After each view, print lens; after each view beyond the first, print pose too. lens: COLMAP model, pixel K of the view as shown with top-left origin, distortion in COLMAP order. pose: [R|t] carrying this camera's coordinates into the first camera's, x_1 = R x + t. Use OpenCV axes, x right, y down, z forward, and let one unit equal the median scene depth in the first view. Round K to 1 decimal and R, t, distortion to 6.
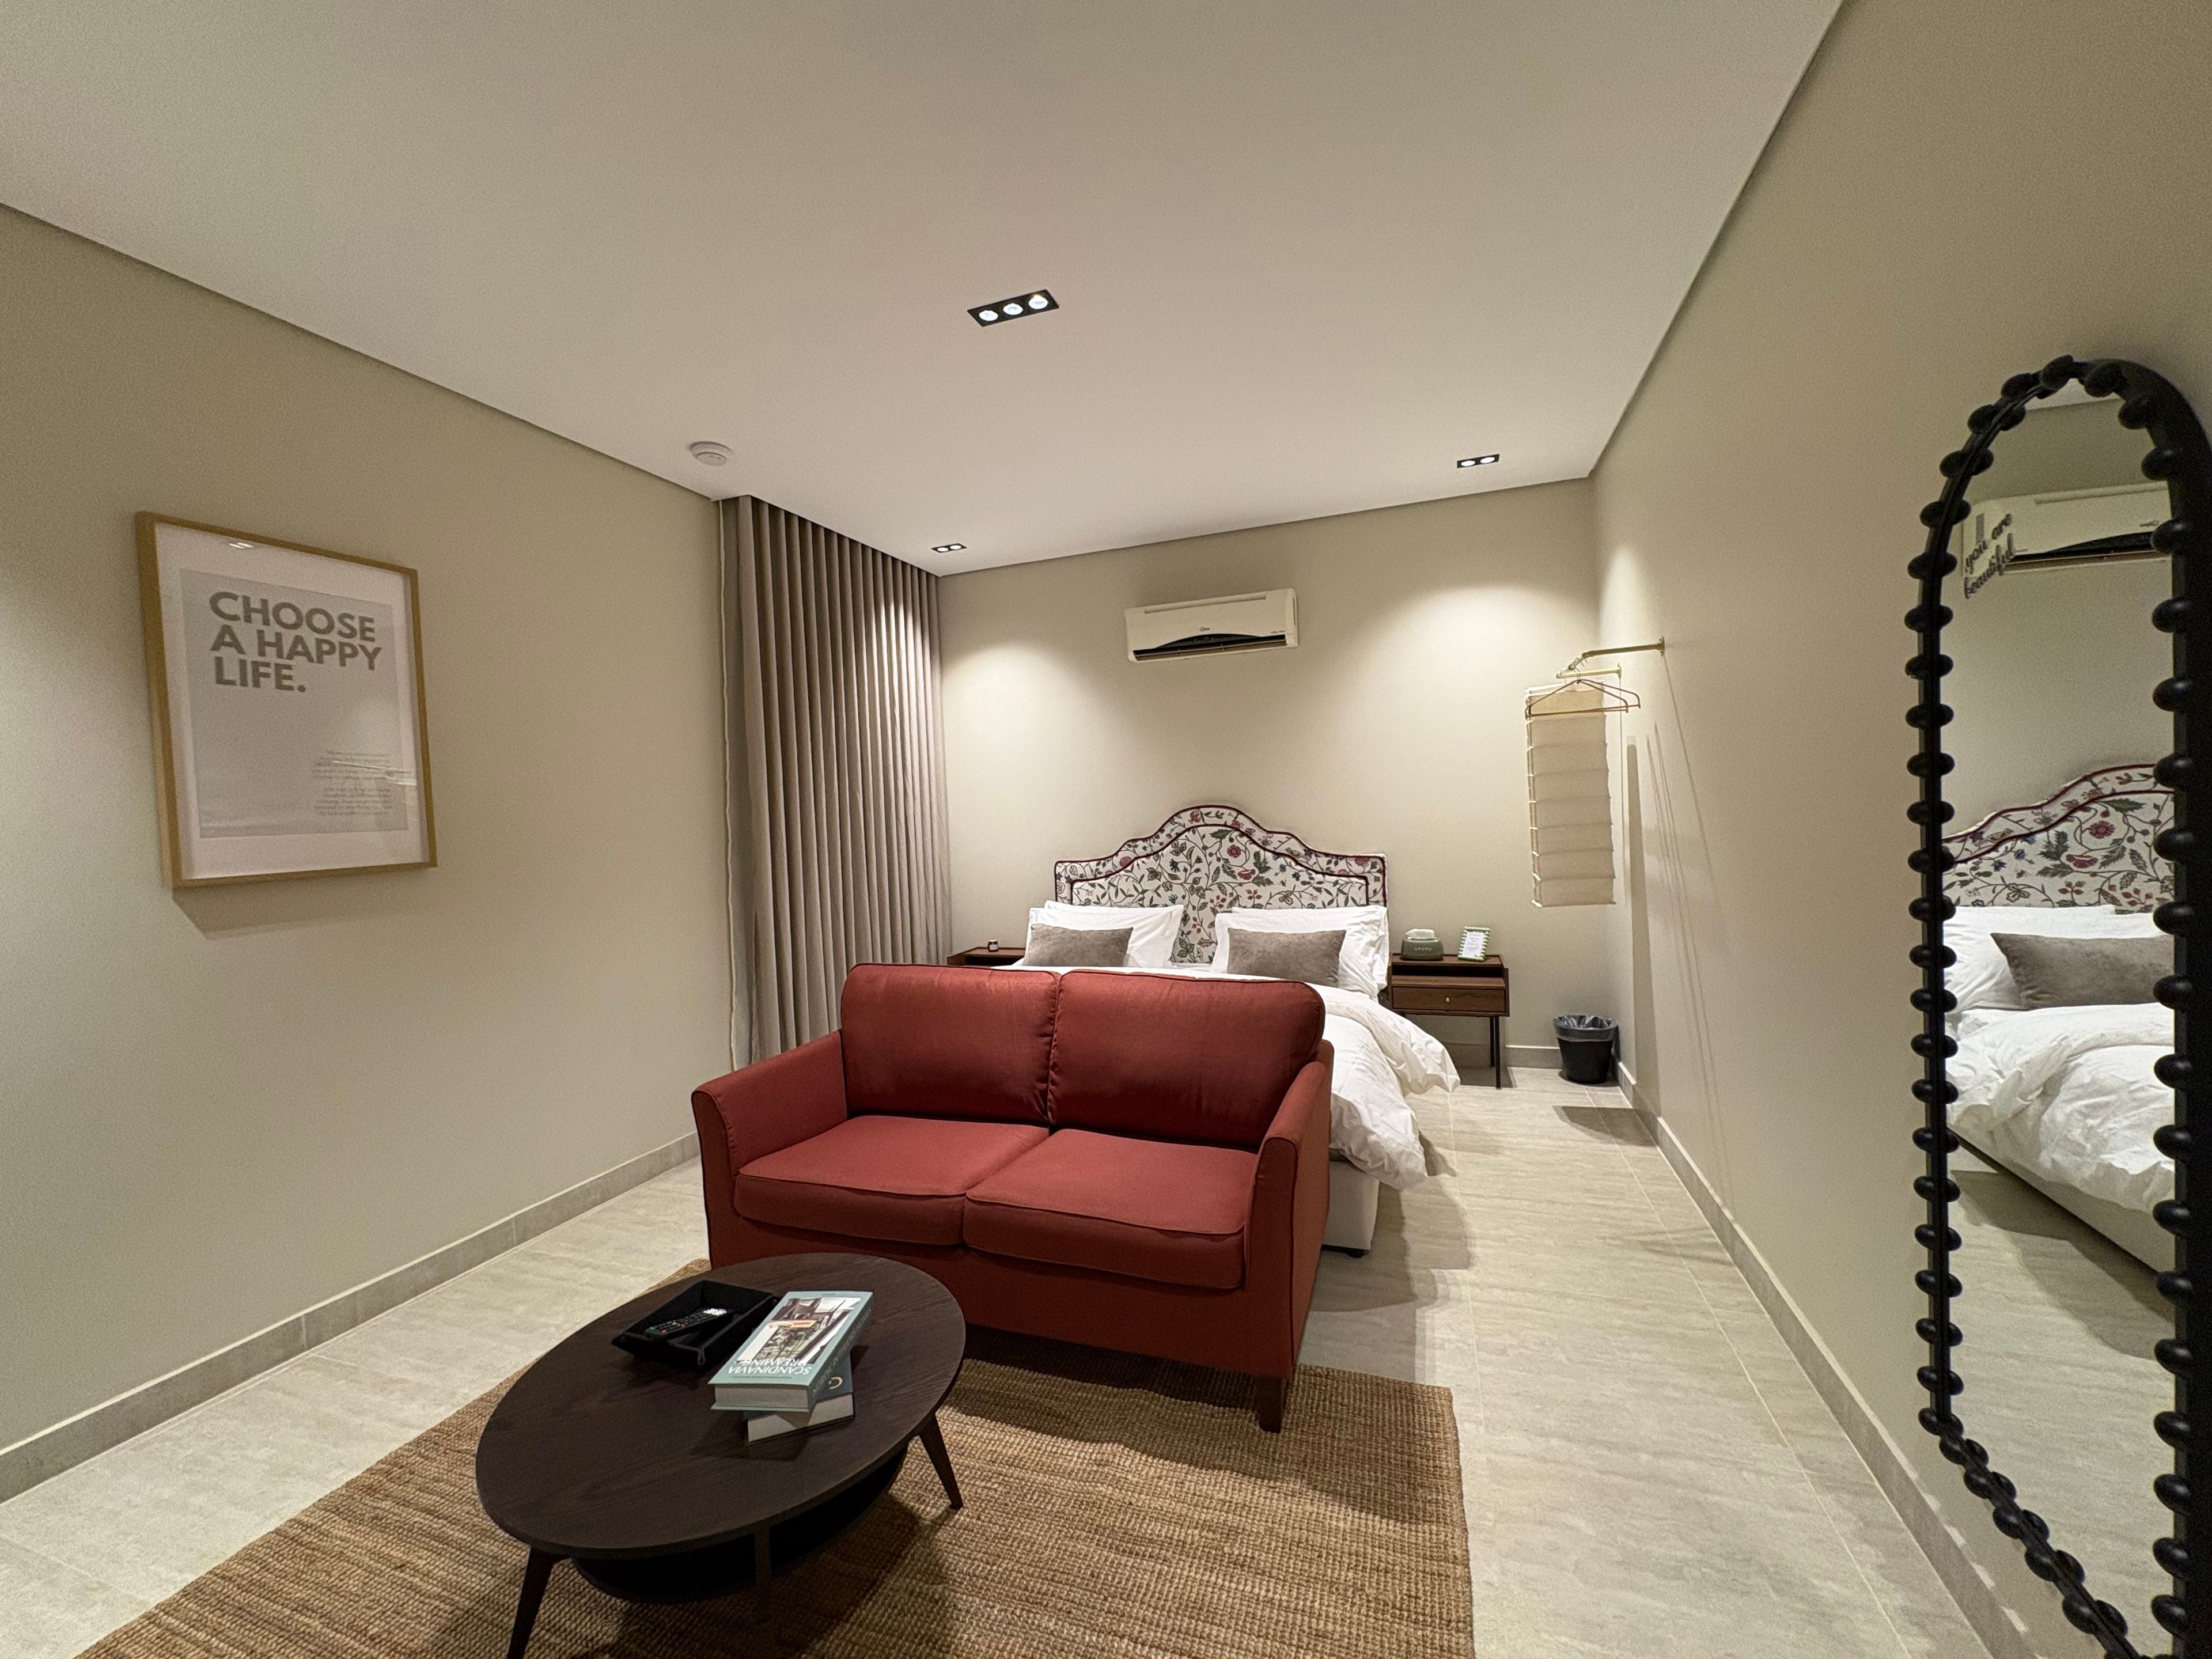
lens RADIAL K [[879.1, 0, 1102.0], [0, 879.1, 816.0], [0, 0, 1]] dist [-0.005046, -0.000050]
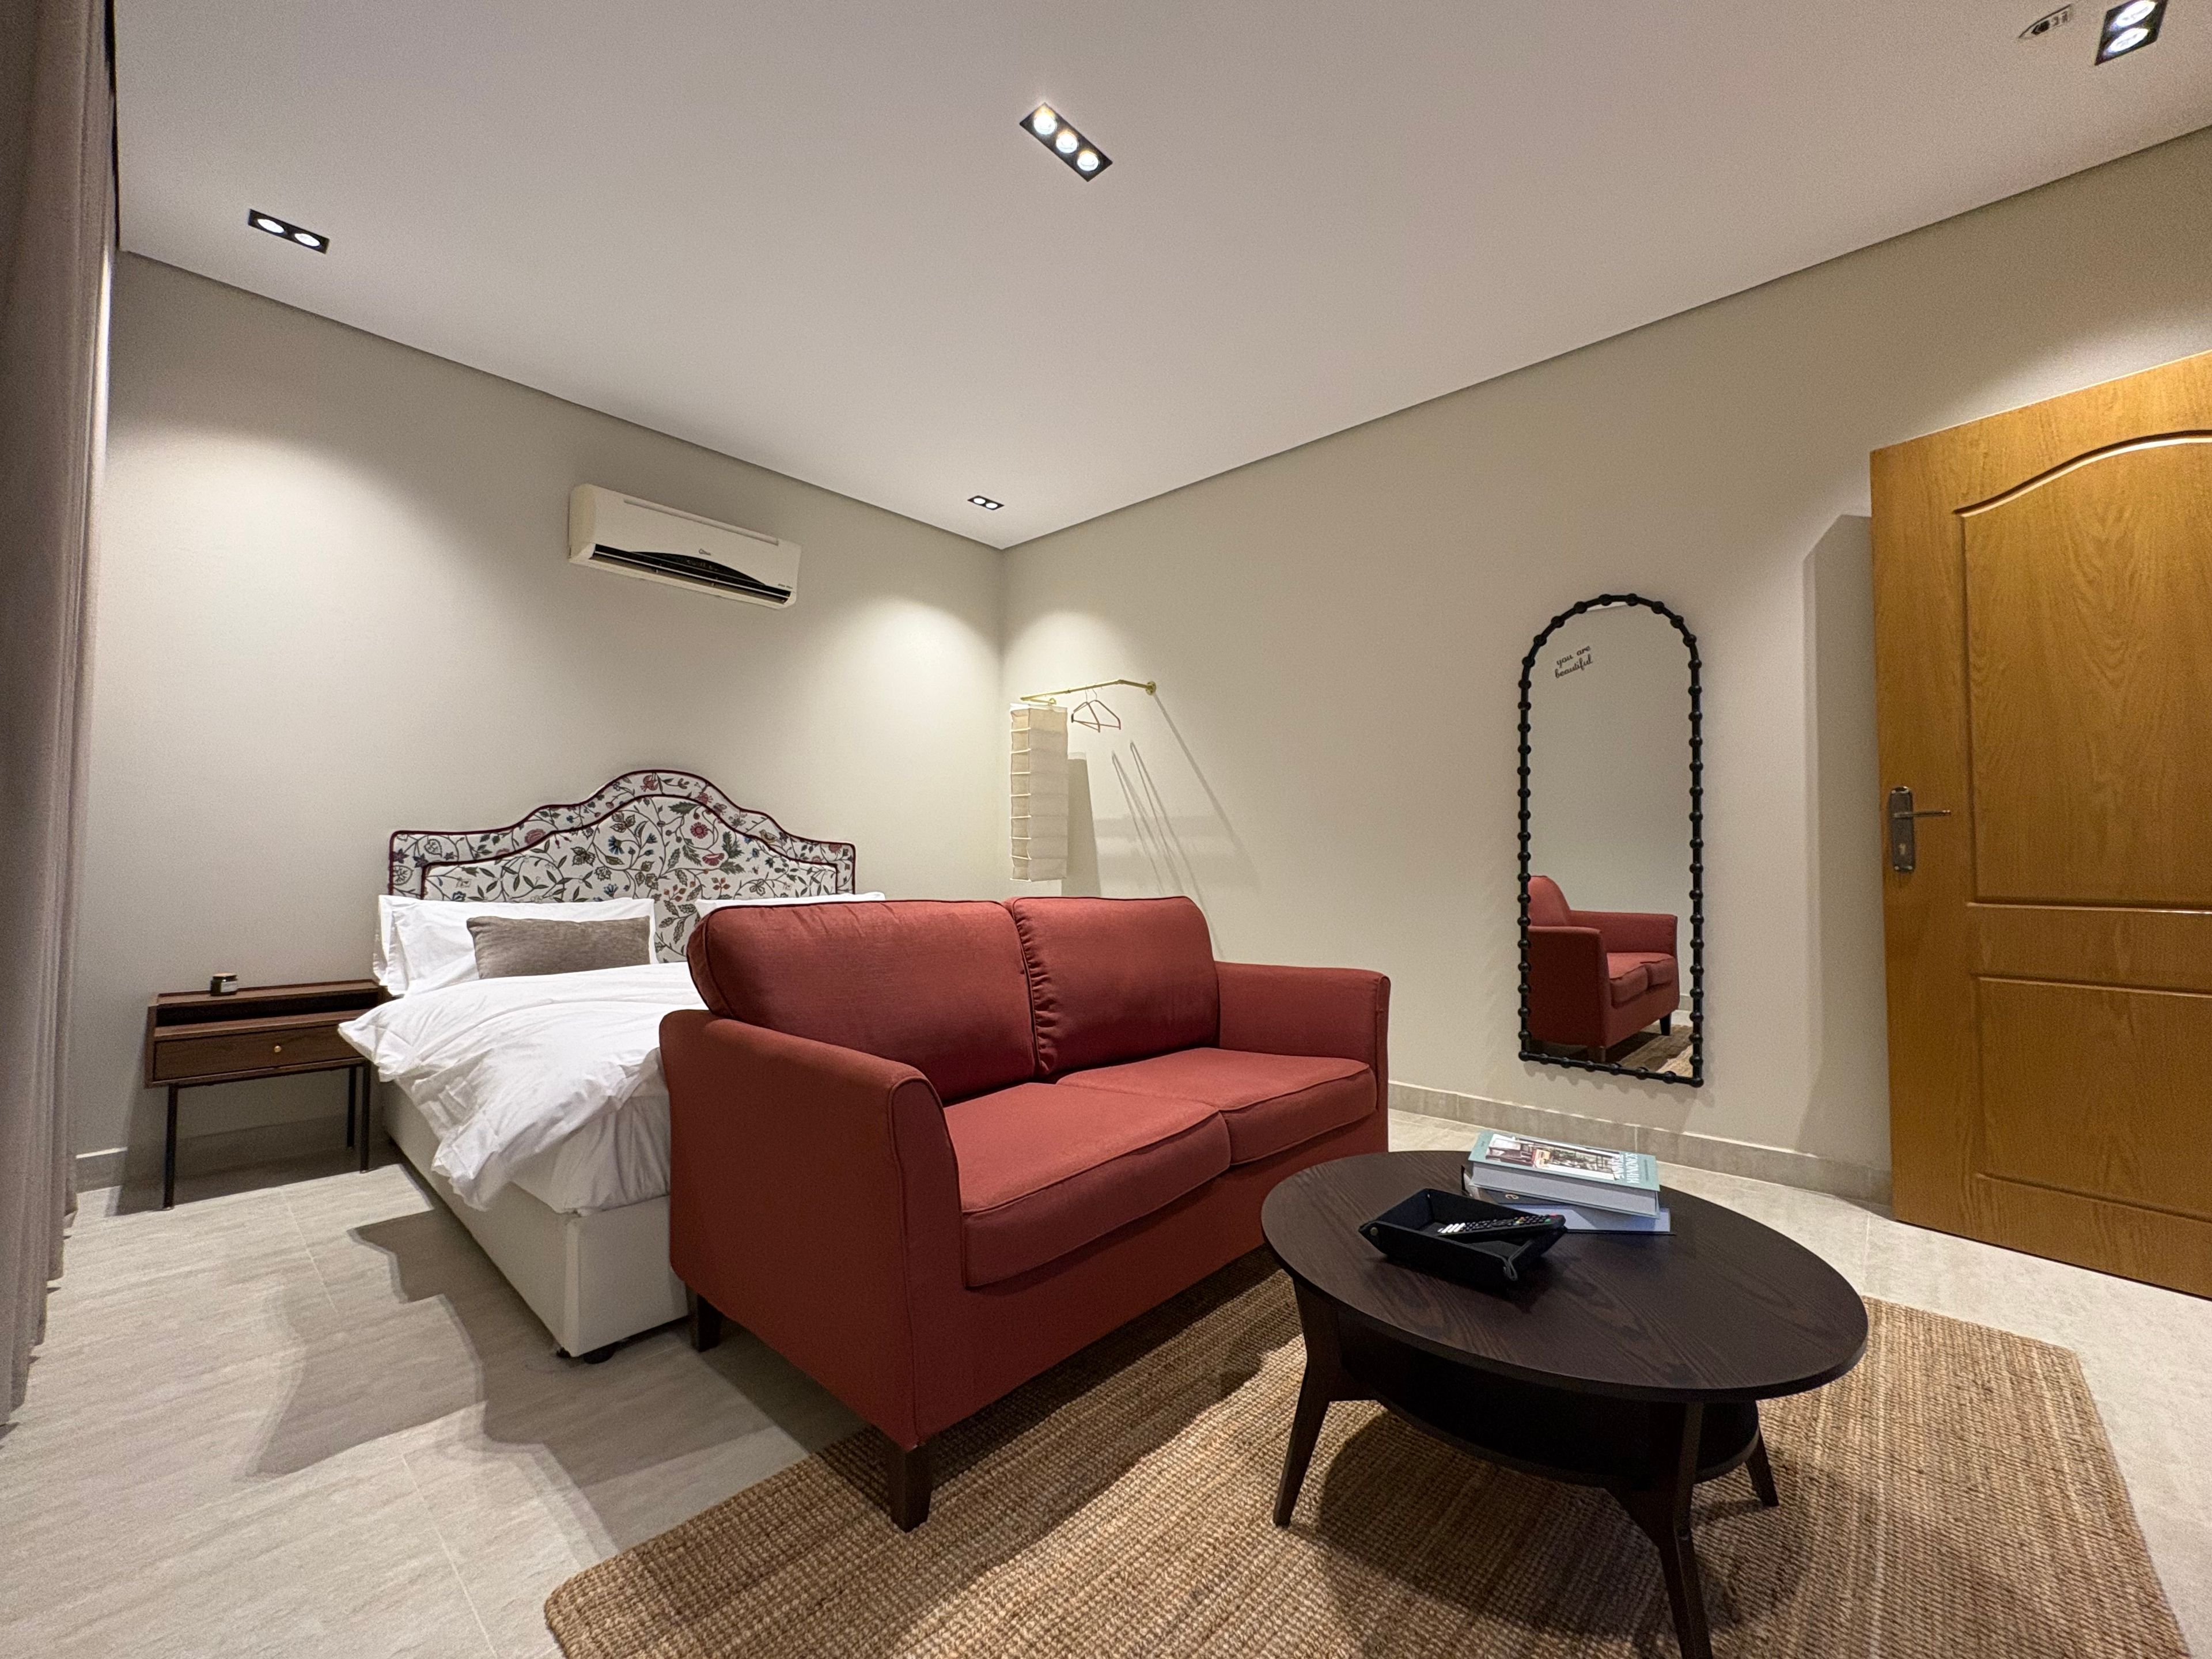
lens RADIAL K [[879.1, 0, 1107.3], [0, 879.1, 818.6], [0, 0, 1]] dist [-0.005046, -0.000050]
pose [[0.380501, 0.092966, 0.920096, -0.450619], [-0.009838, 0.995285, -0.096495, 0.103301], [-0.924728, 0.027664, 0.379622, 0.342328]]
